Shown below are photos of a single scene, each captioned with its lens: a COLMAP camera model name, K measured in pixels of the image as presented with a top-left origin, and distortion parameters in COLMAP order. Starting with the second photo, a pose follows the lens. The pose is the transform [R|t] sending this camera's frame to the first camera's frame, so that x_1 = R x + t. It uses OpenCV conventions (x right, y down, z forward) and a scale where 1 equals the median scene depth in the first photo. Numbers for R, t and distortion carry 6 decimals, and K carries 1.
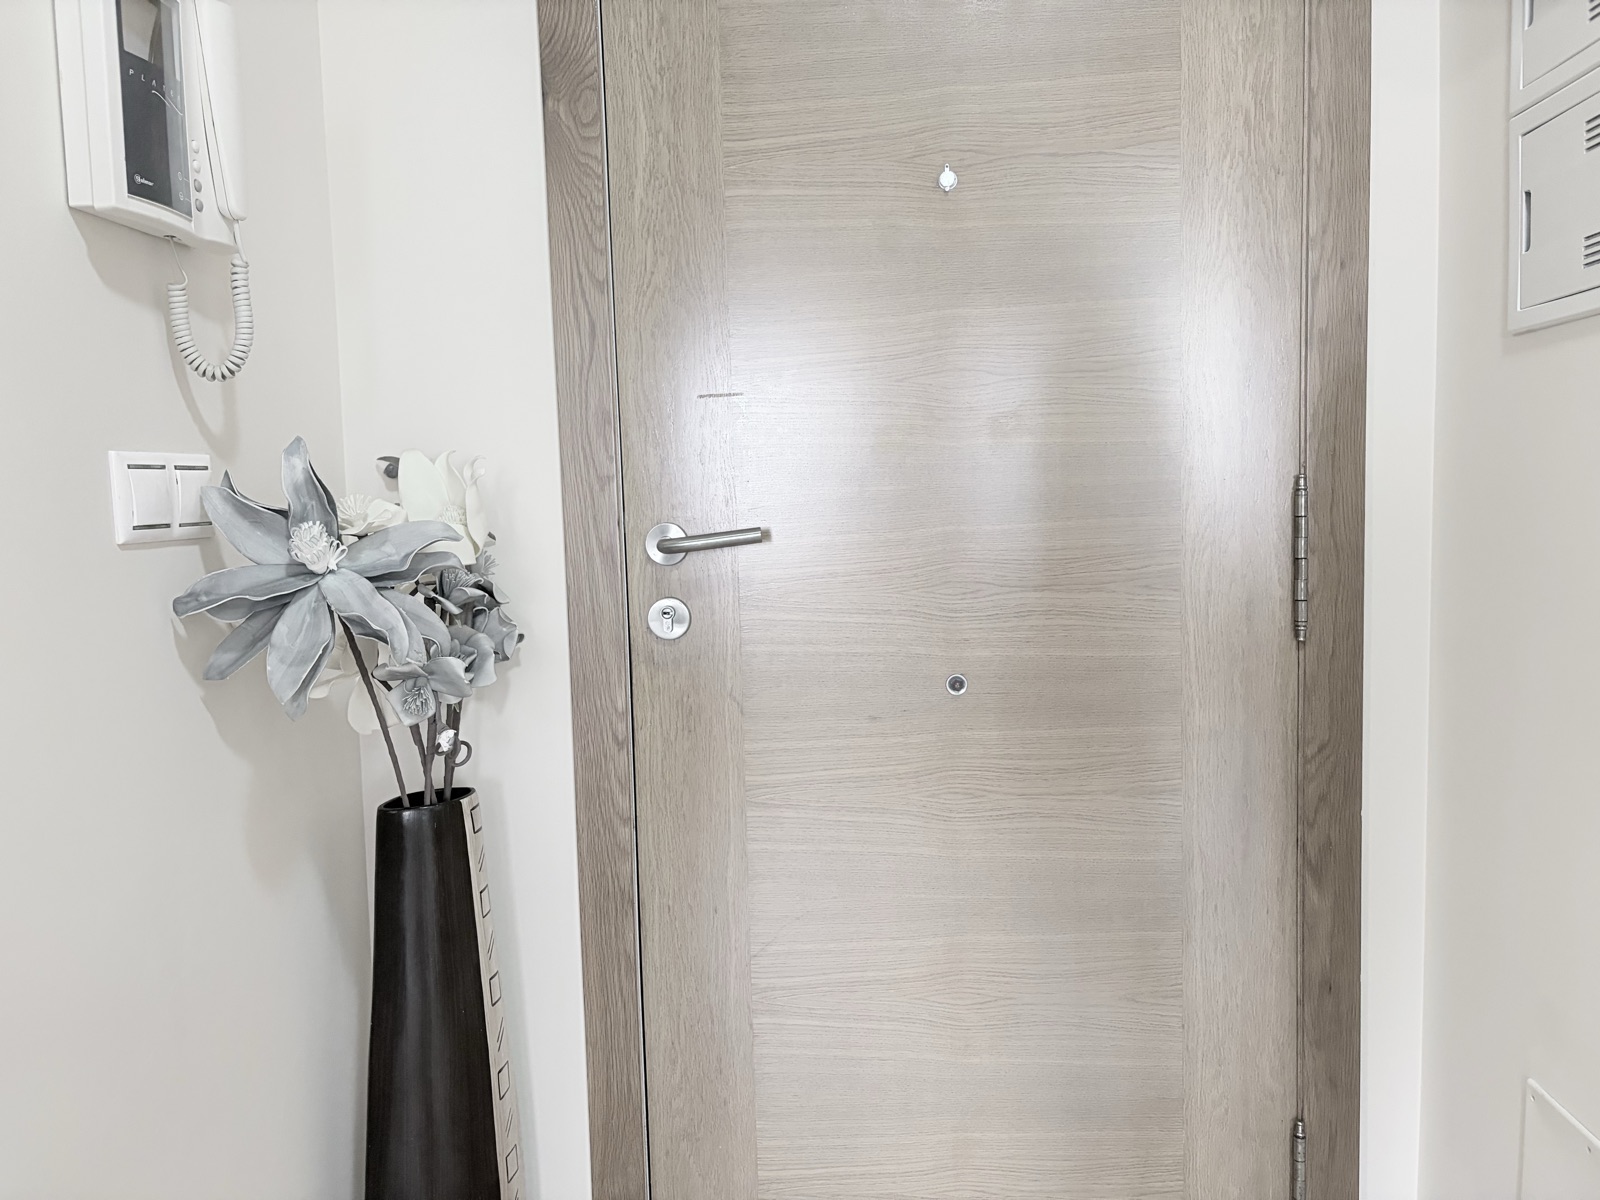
lens RADIAL K [[1216.8, 0, 803.6], [0, 1216.8, 607.3], [0, 0, 1]] dist [0.044174, -0.059763]
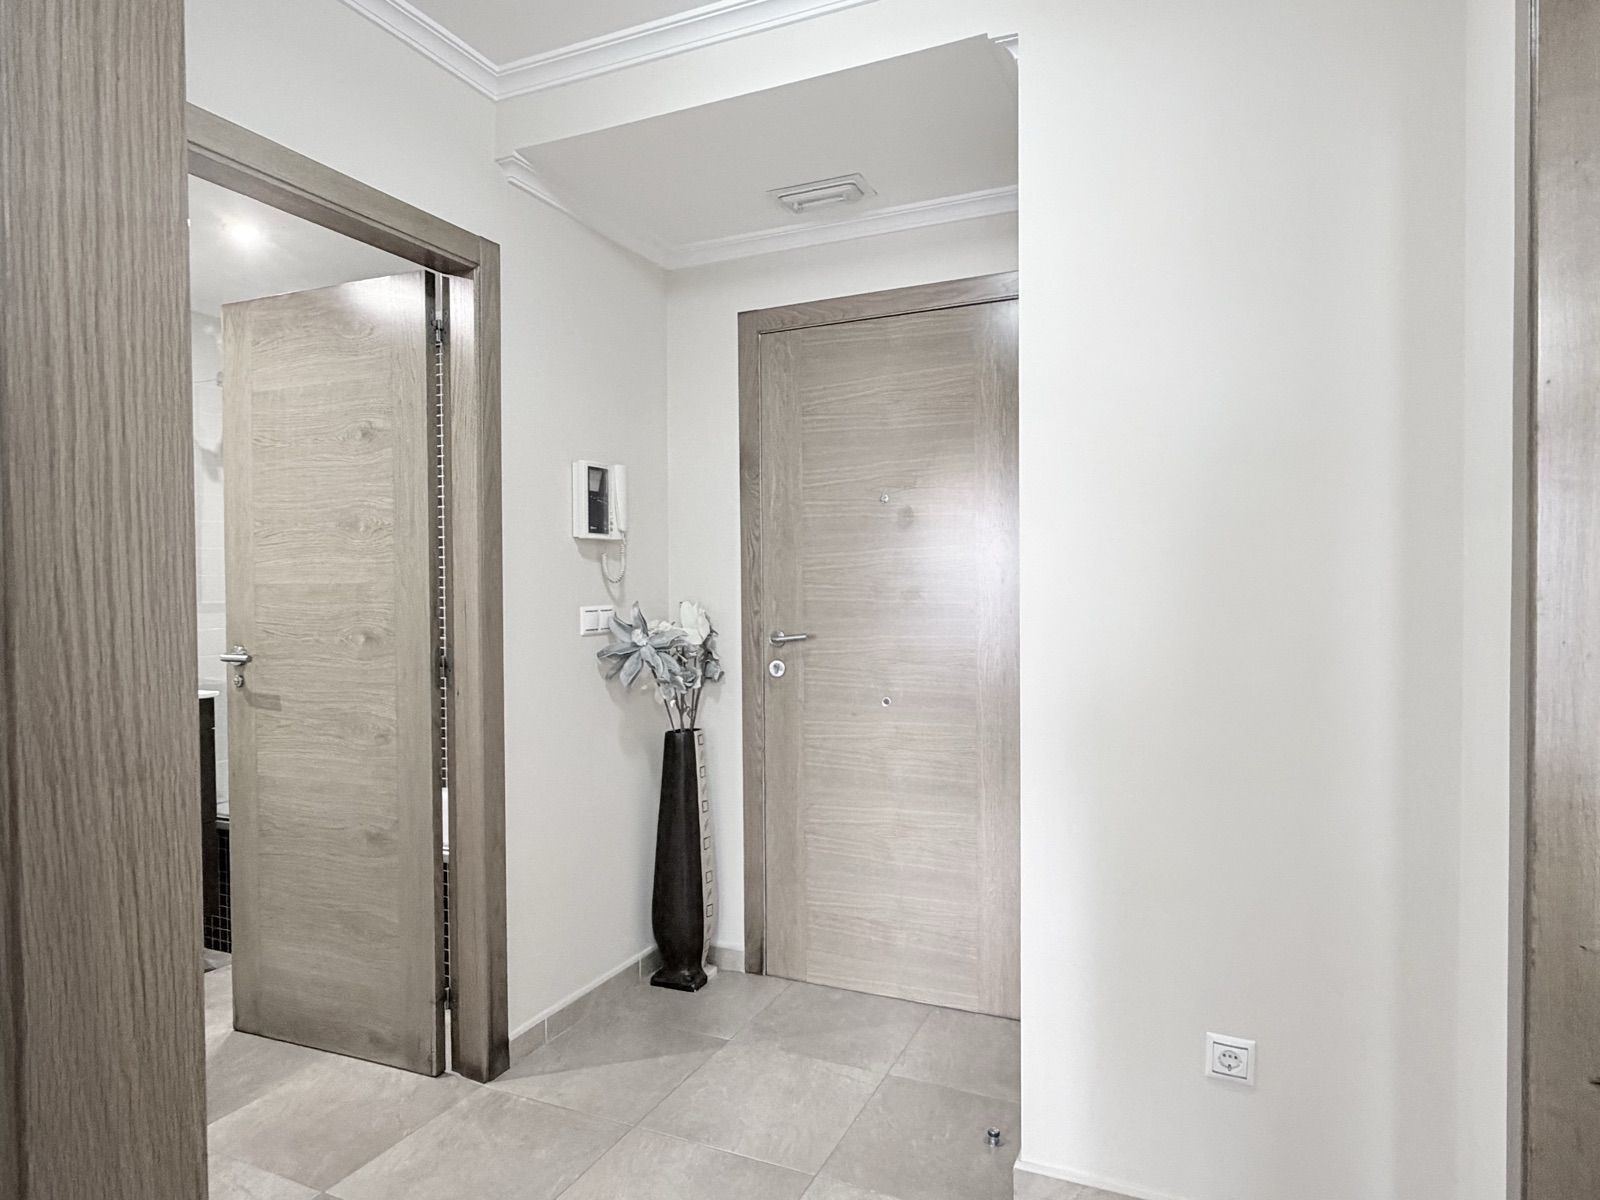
lens RADIAL K [[944.7, 0, 792.8], [0, 944.7, 605.3], [0, 0, 1]] dist [-0.001864, 0.001986]
pose [[0.931328, 0.026165, -0.363240, 0.660192], [-0.049671, 0.997221, -0.055521, -0.014817], [0.360778, 0.069751, 0.930040, -0.859975]]
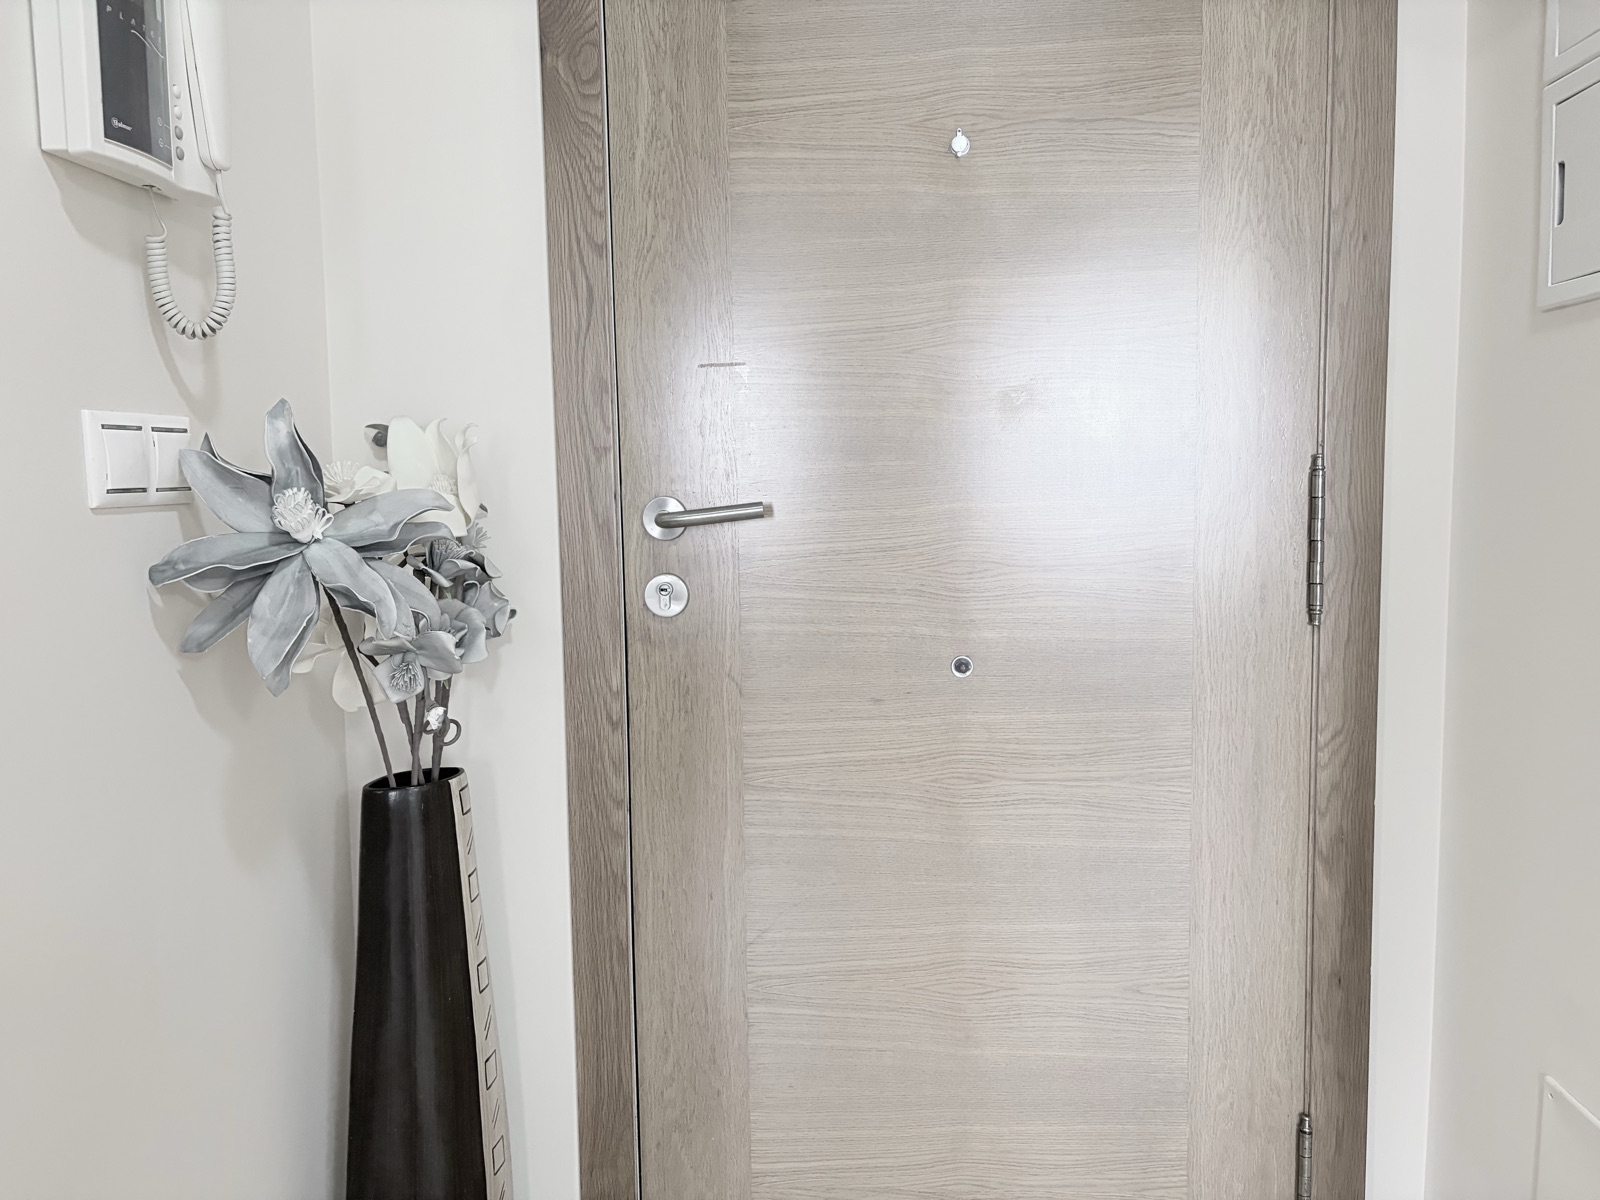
lens RADIAL K [[1215.0, 0, 805.3], [0, 1215.0, 600.3], [0, 0, 1]] dist [0.045783, -0.059642]
pose [[0.999865, 0.011027, 0.012170, -0.012357], [-0.011113, 0.999913, 0.007082, 0.005337], [-0.012091, -0.007216, 0.999901, 0.032849]]
